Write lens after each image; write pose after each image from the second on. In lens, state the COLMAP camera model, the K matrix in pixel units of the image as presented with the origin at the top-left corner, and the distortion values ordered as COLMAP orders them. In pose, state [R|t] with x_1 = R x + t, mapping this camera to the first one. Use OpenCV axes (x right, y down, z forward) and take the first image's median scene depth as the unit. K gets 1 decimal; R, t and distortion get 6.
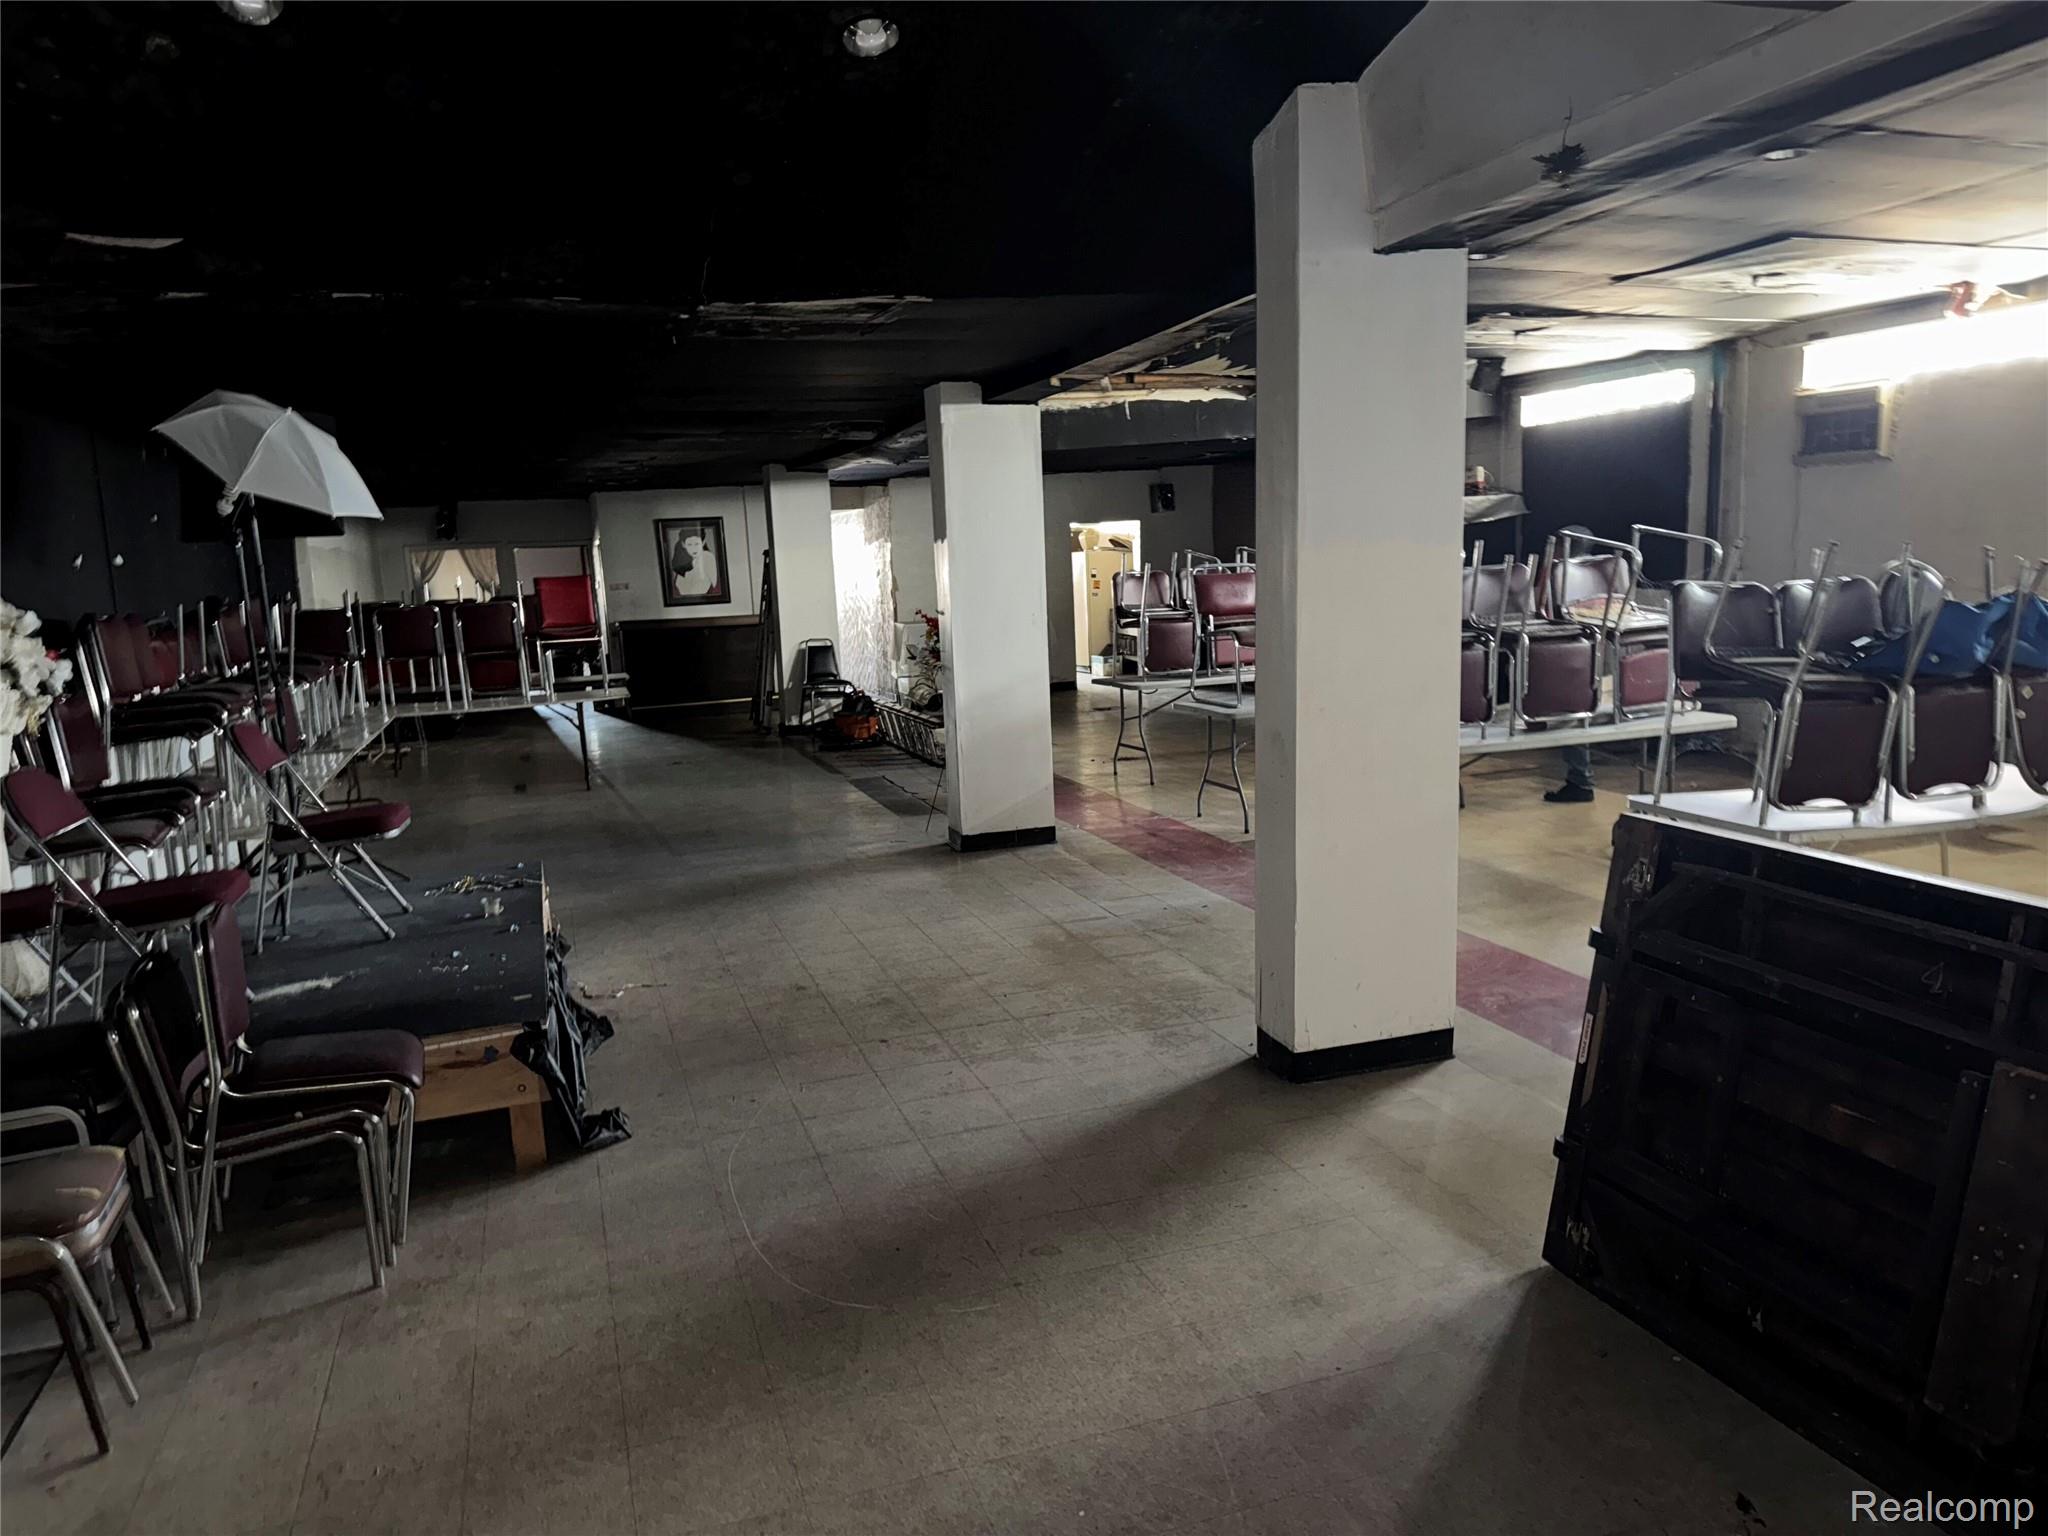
lens RADIAL K [[1420.7, 0, 1019.2], [0, 1420.7, 770.4], [0, 0, 1]] dist [0.085554, -0.092843]
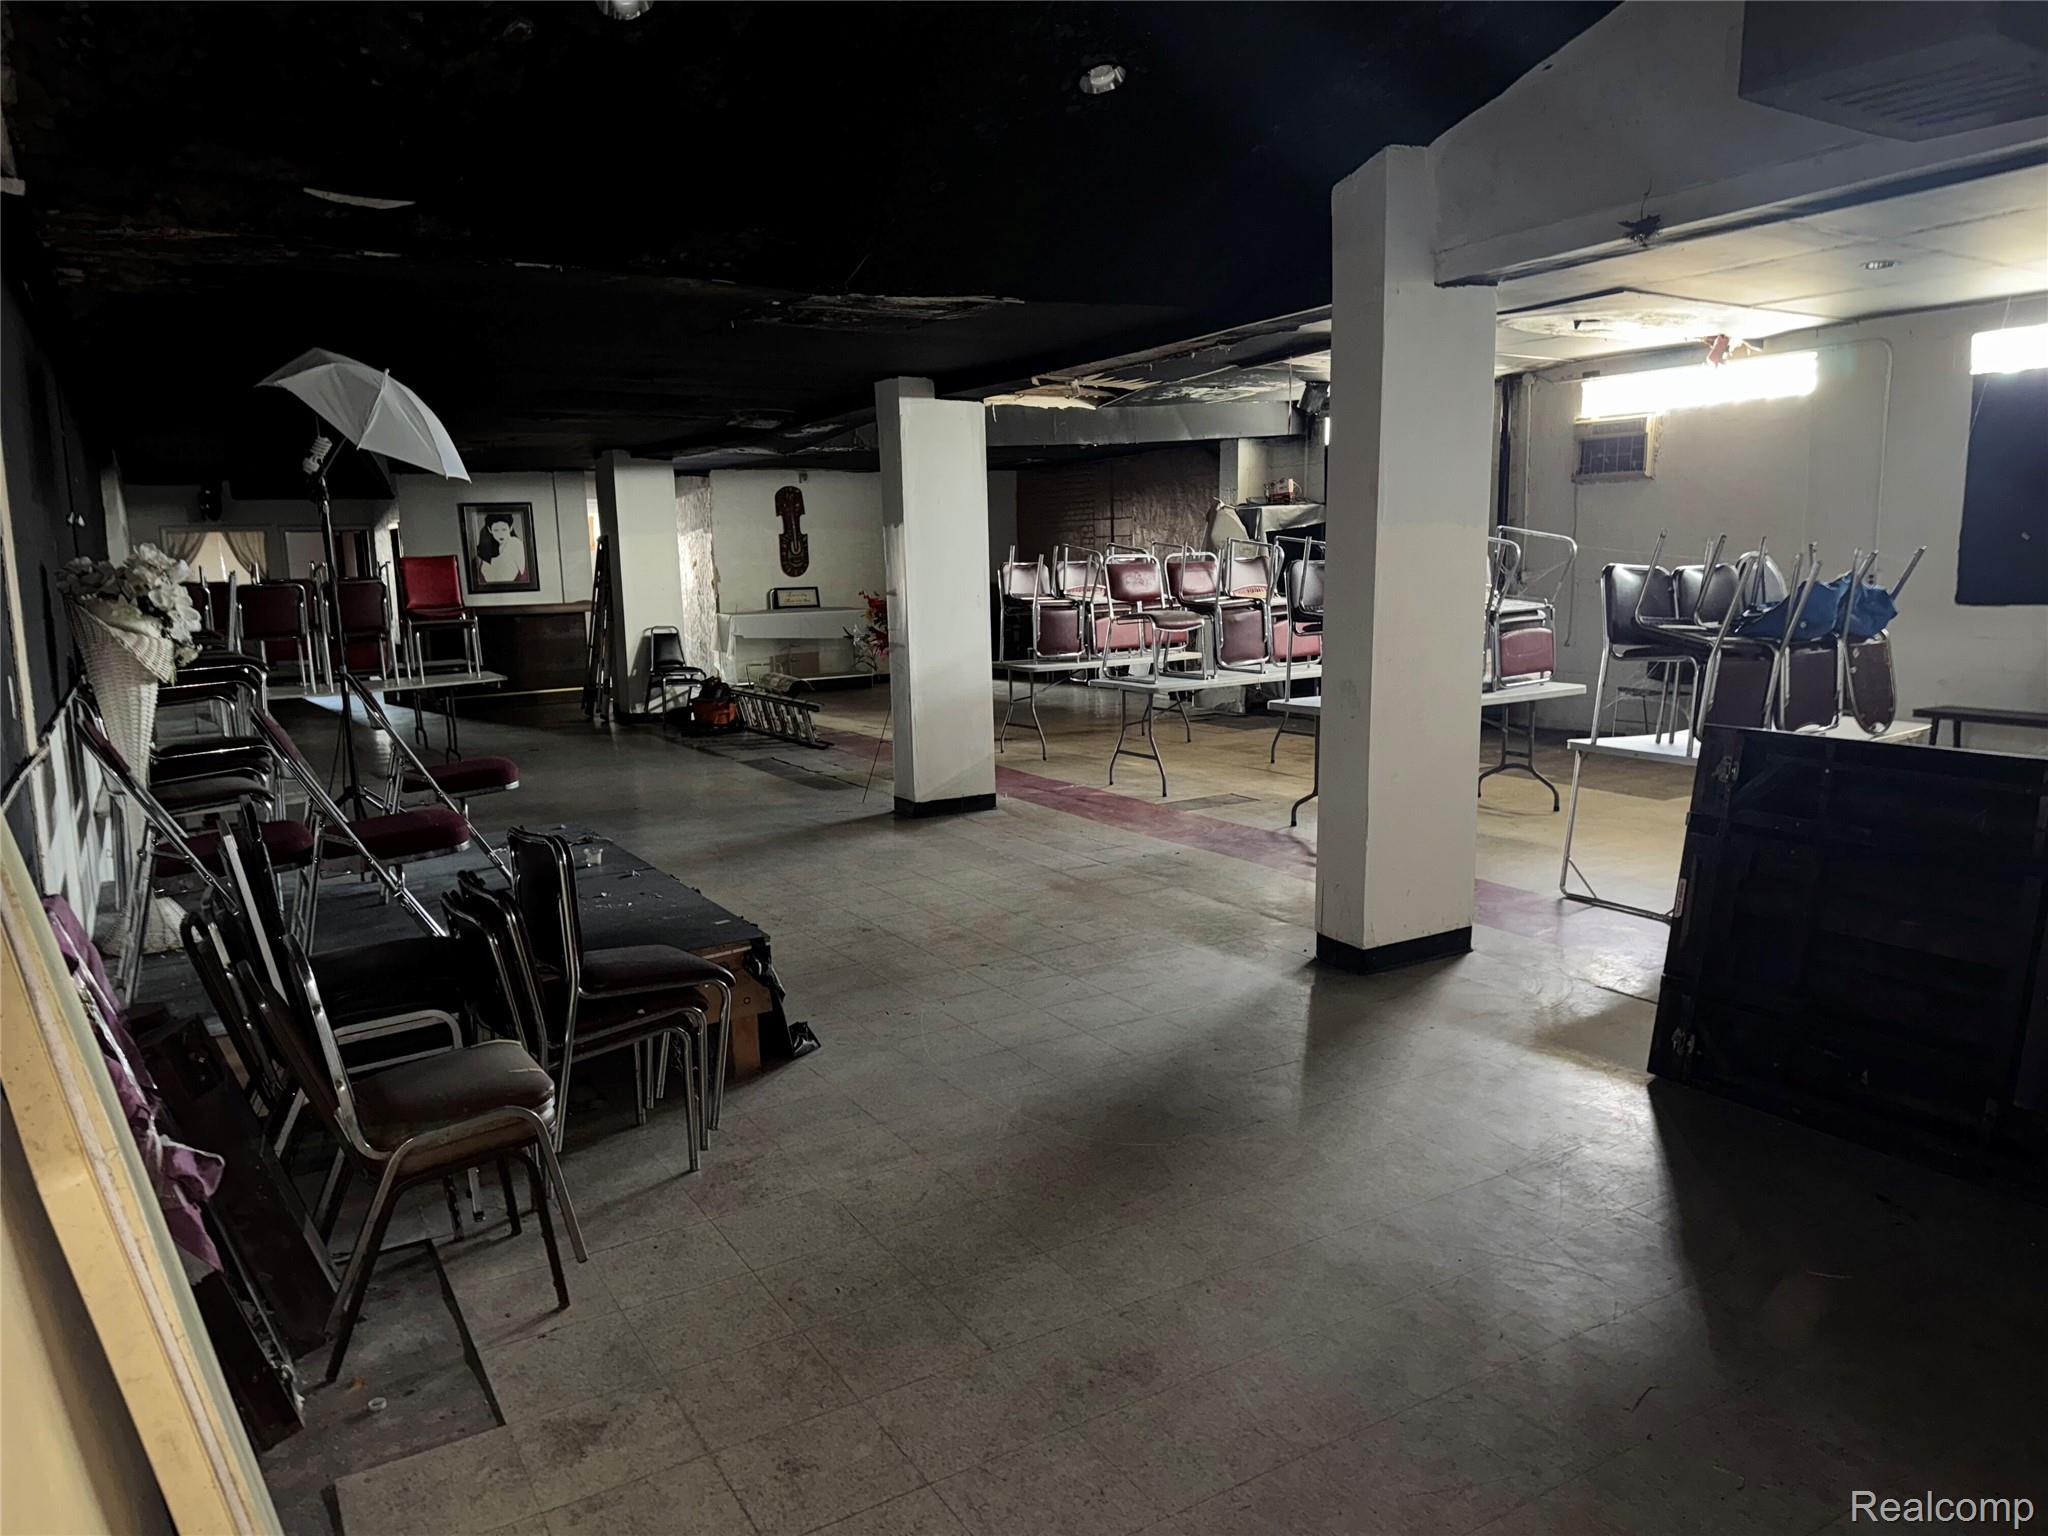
lens RADIAL K [[1424.0, 0, 1024.0], [0, 1424.0, 768.0], [0, 0, 1]] dist [0.129846, -0.180965]
pose [[0.973760, -0.012904, 0.227211, -0.282833], [0.014780, 0.999869, -0.006558, 0.039052], [-0.227096, 0.009744, 0.973824, -0.085316]]
